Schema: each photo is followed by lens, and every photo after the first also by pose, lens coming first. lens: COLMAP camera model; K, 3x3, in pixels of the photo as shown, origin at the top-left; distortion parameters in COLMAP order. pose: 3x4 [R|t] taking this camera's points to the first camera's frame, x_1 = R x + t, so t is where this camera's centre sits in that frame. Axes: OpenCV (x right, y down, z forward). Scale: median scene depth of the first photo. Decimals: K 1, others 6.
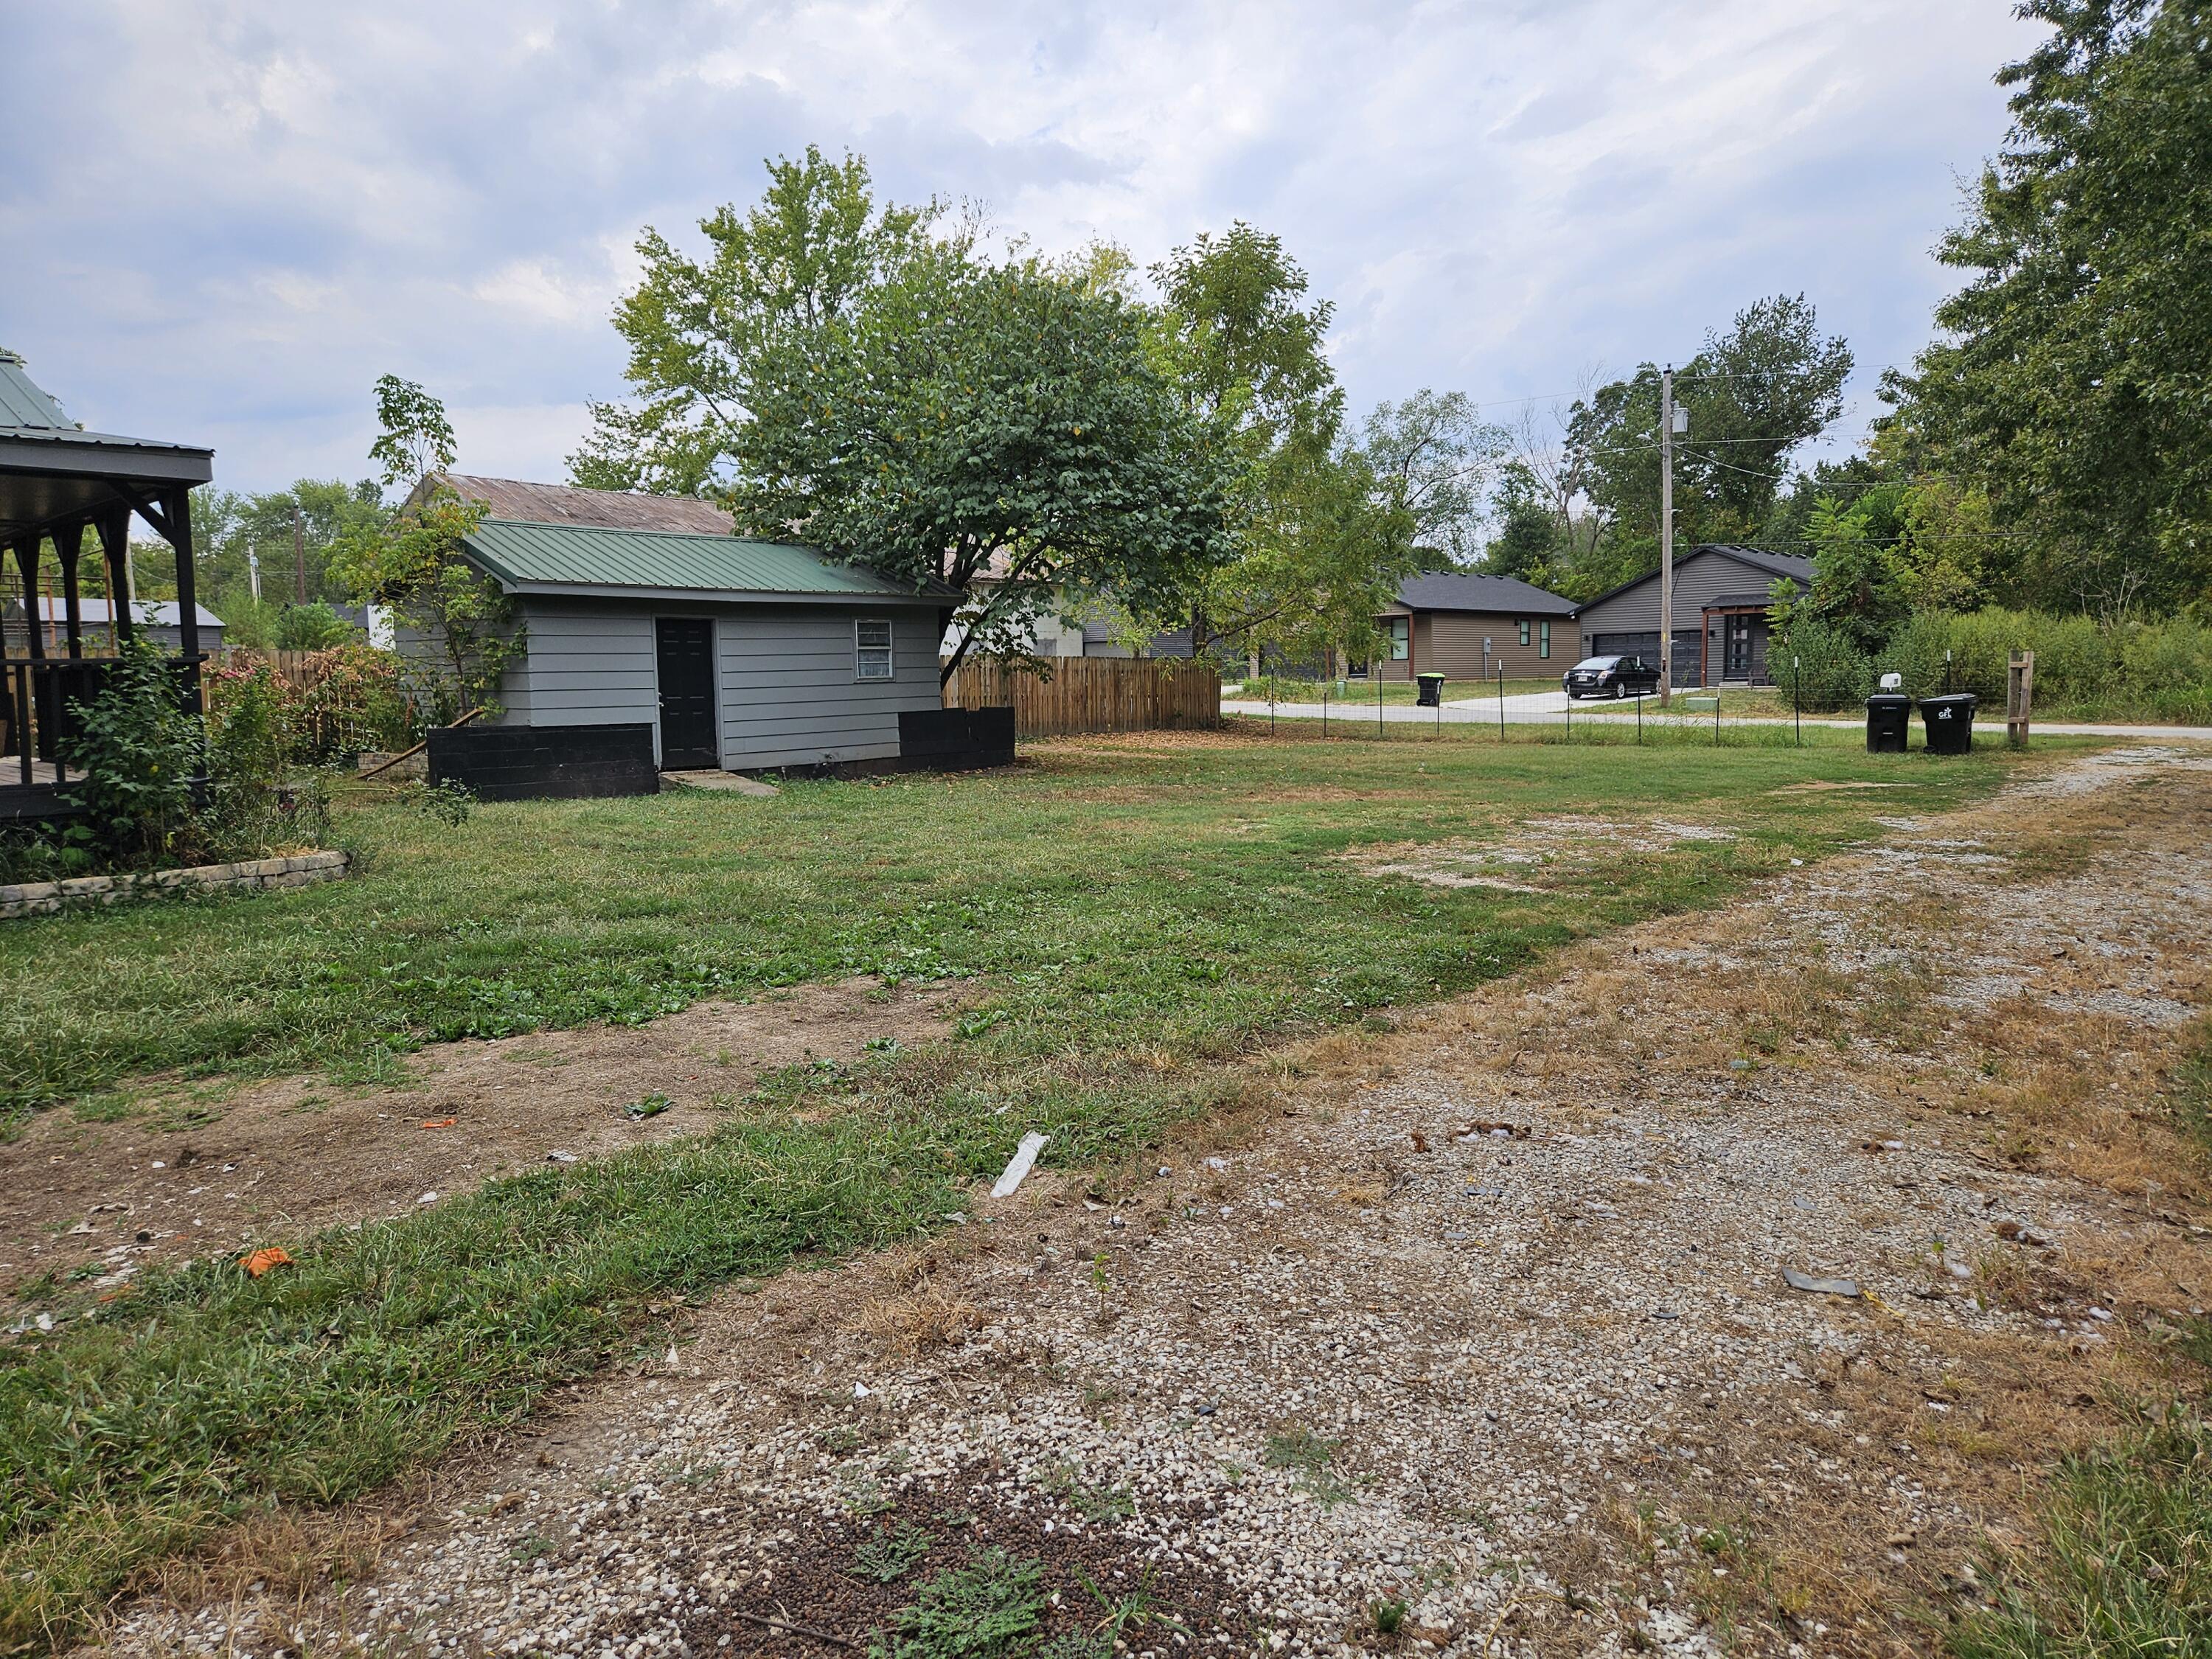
lens RADIAL K [[1475.9, 0, 1112.4], [0, 1475.9, 815.5], [0, 0, 1]] dist [0.070349, -0.055954]
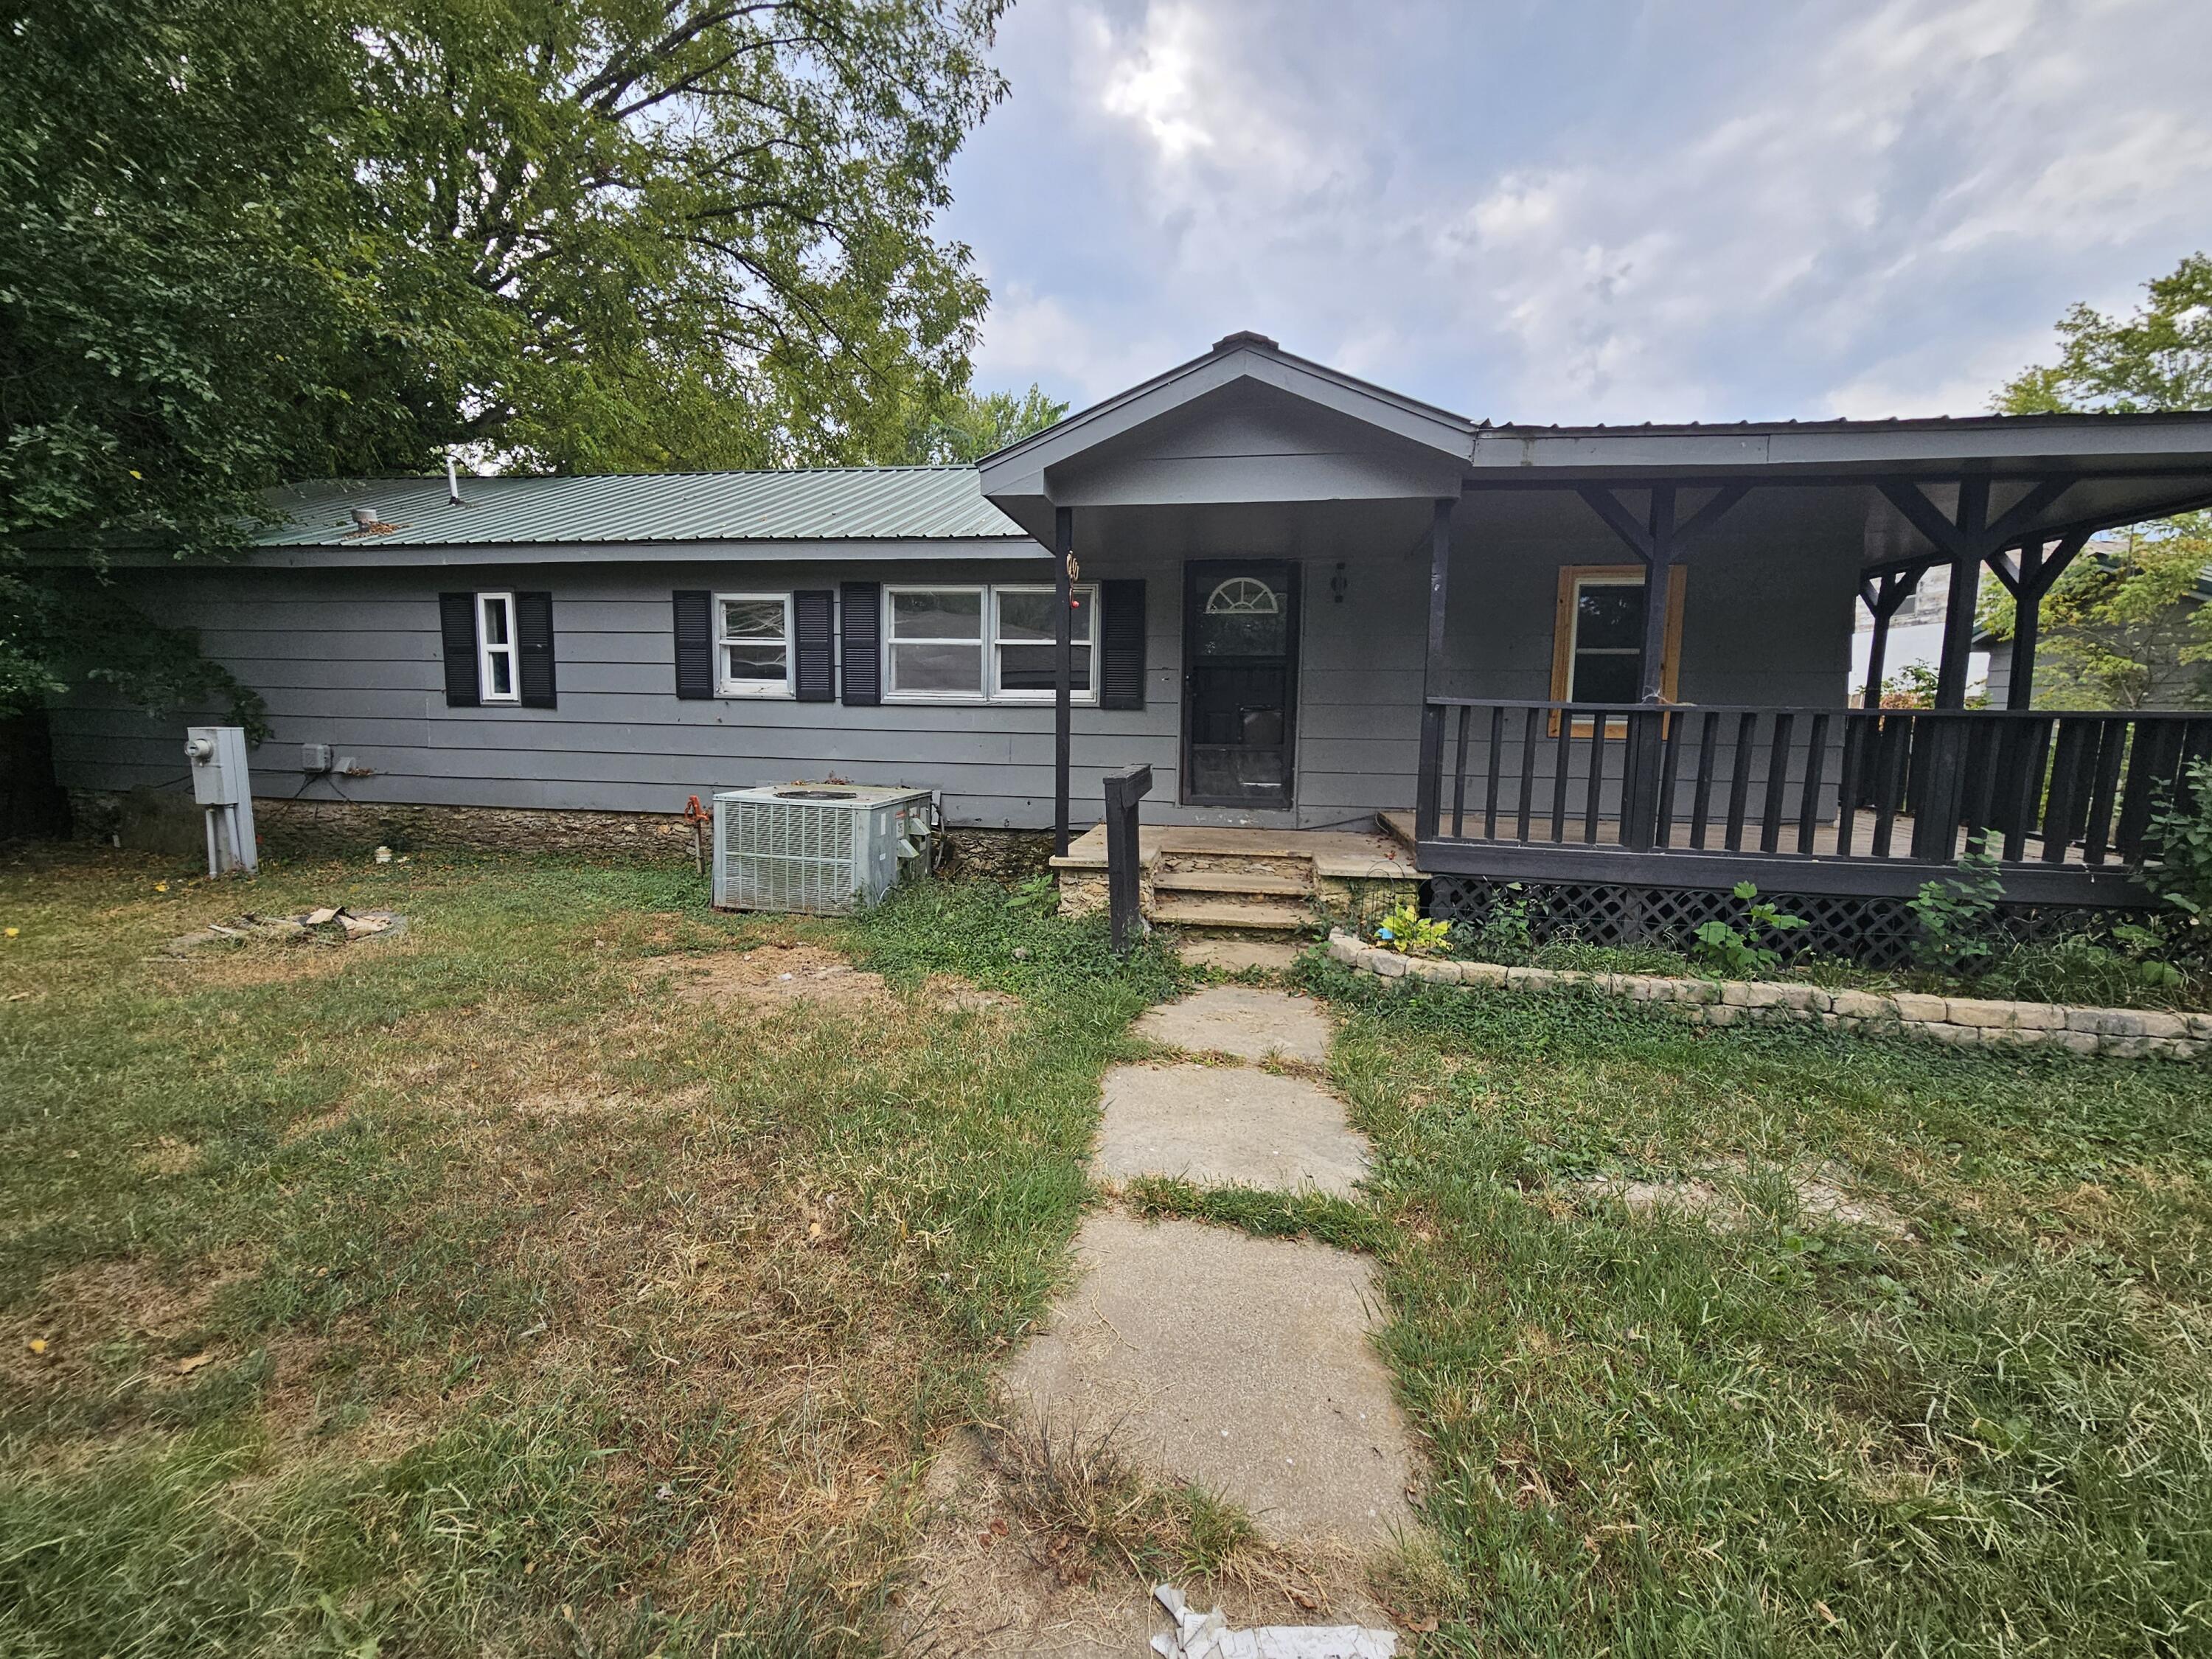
lens RADIAL K [[911.5, 0, 1102.2], [0, 911.5, 812.9], [0, 0, 1]] dist [0.001159, -0.000945]
pose [[0.565063, 0.118149, -0.816544, -0.540923], [-0.101445, 0.992133, 0.073353, -0.028391], [0.818787, 0.041385, 0.572603, 0.258249]]
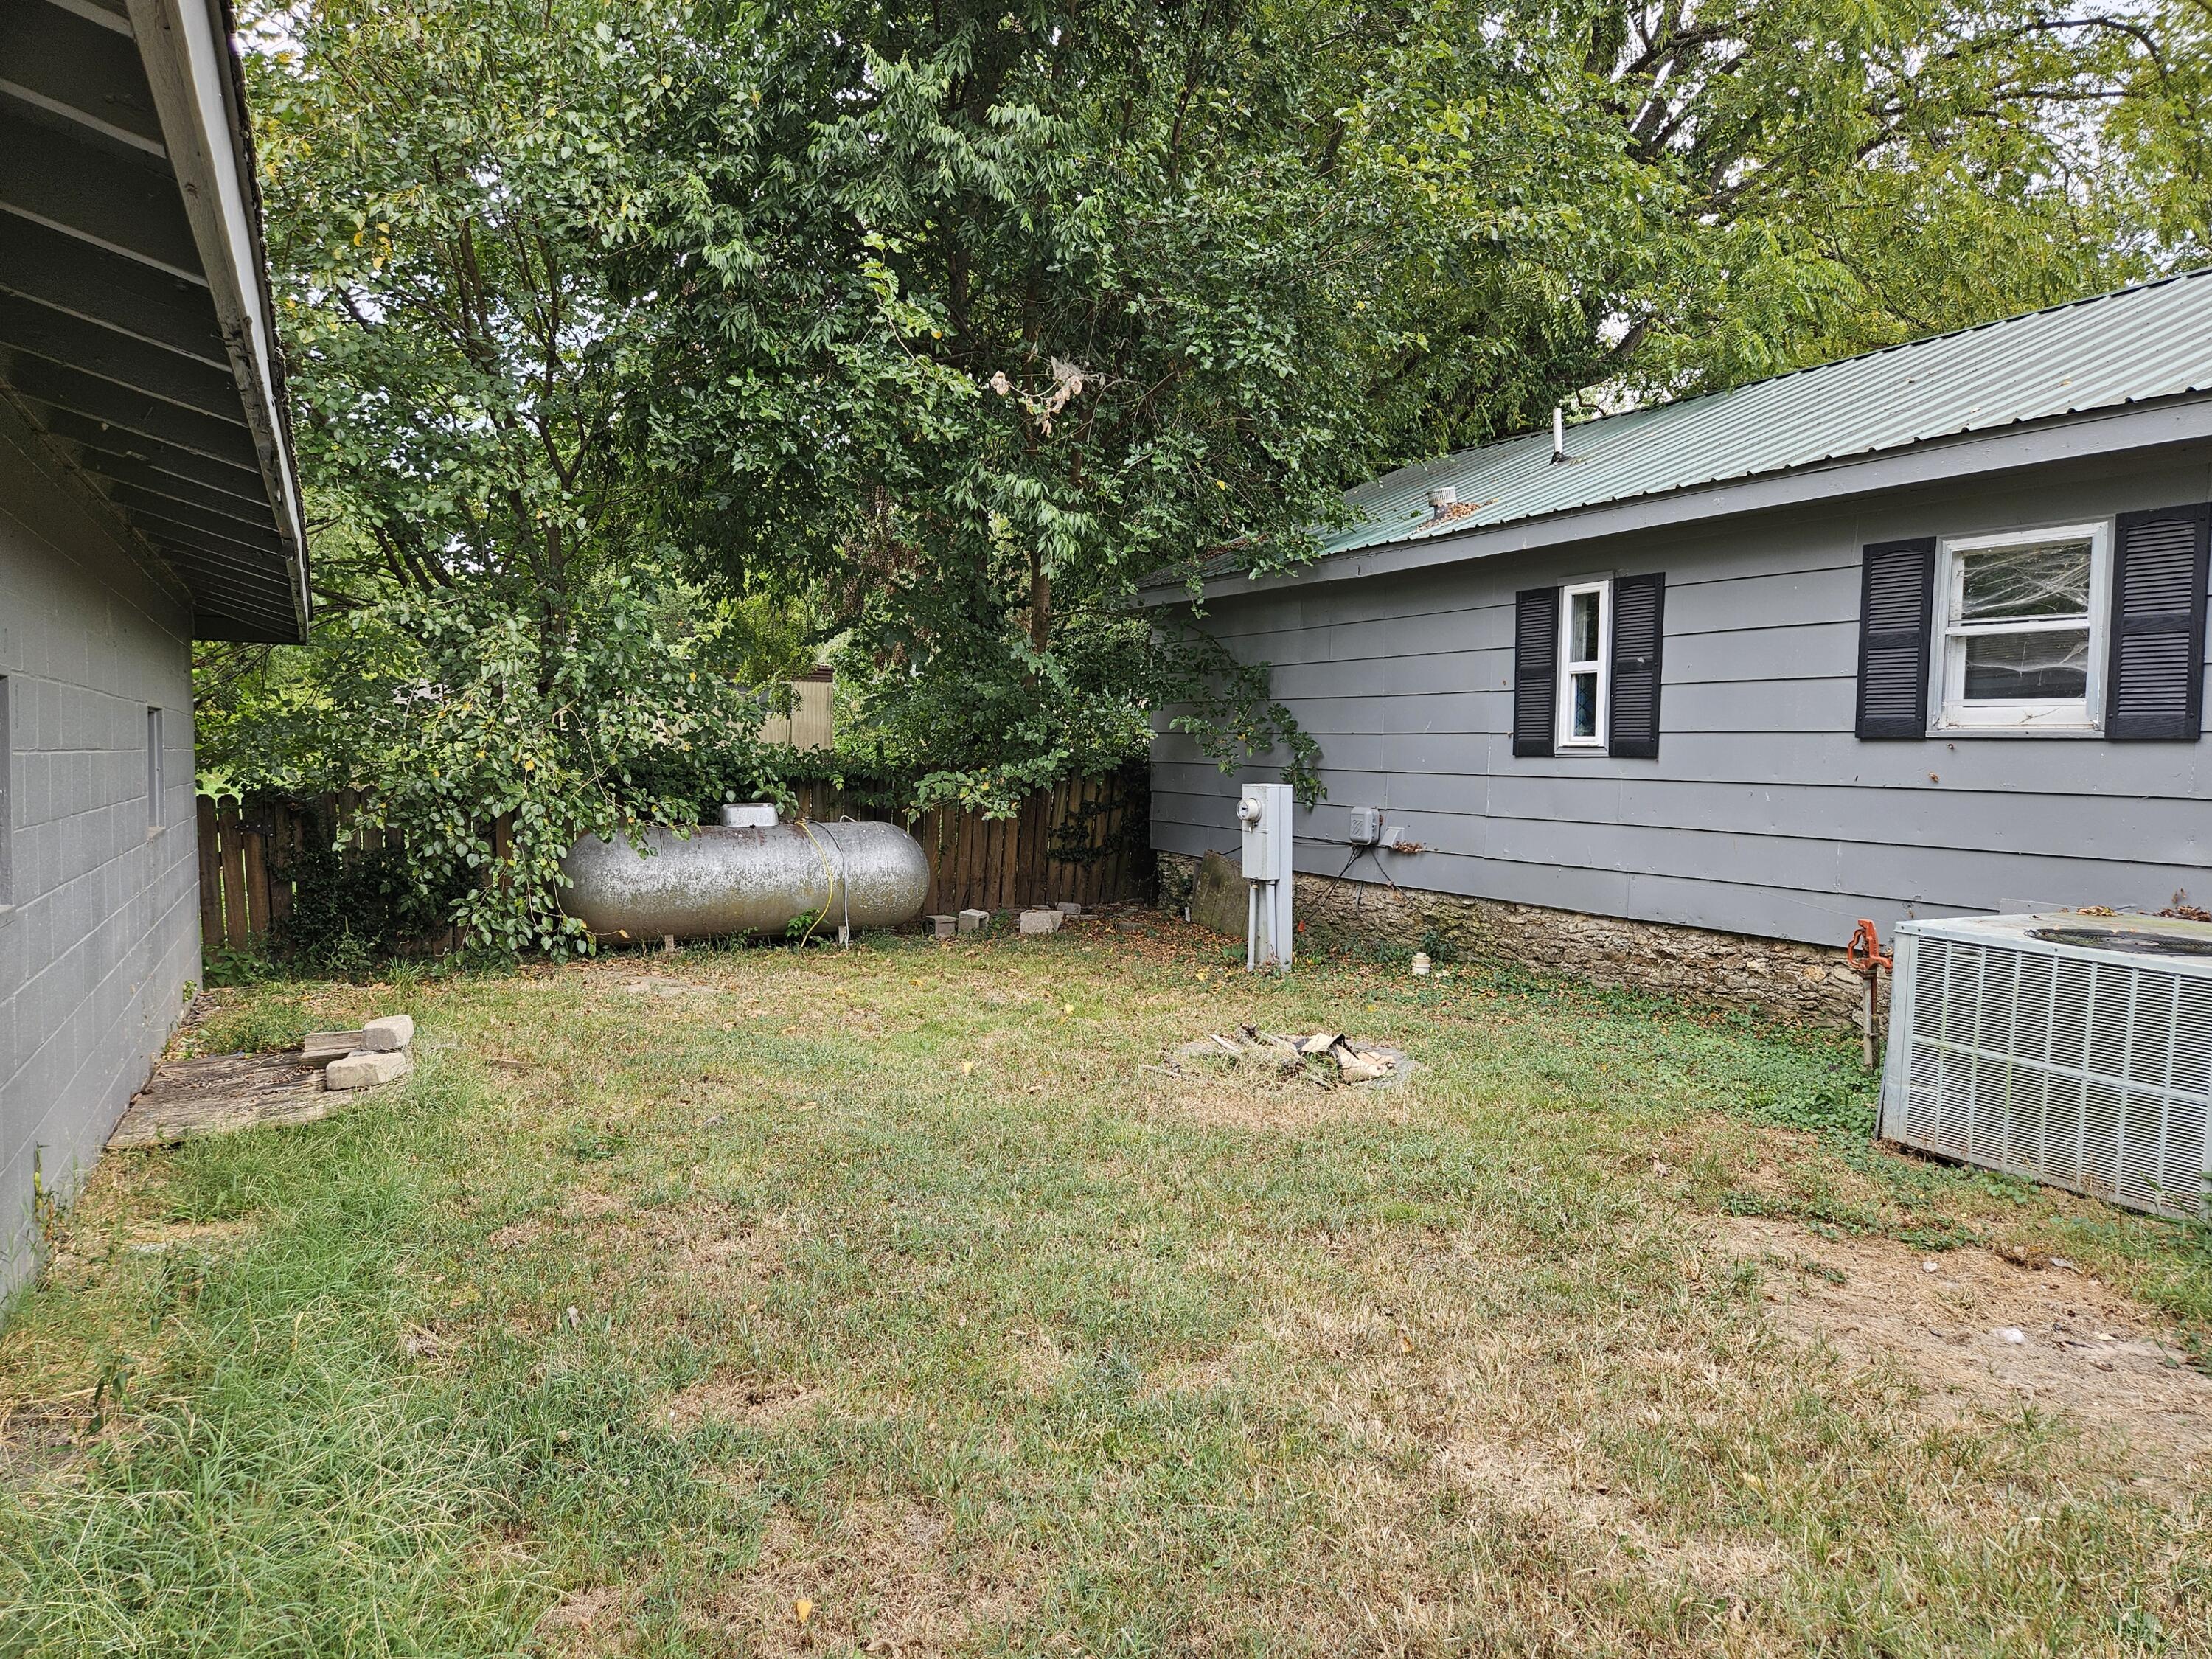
lens RADIAL K [[1475.9, 0, 1112.4], [0, 1475.9, 838.6], [0, 0, 1]] dist [0.070349, -0.055954]
pose [[-0.313221, 0.073049, -0.946867, -0.607961], [-0.091553, 0.990071, 0.106668, -0.028344], [0.945257, 0.120100, -0.303423, 0.288780]]
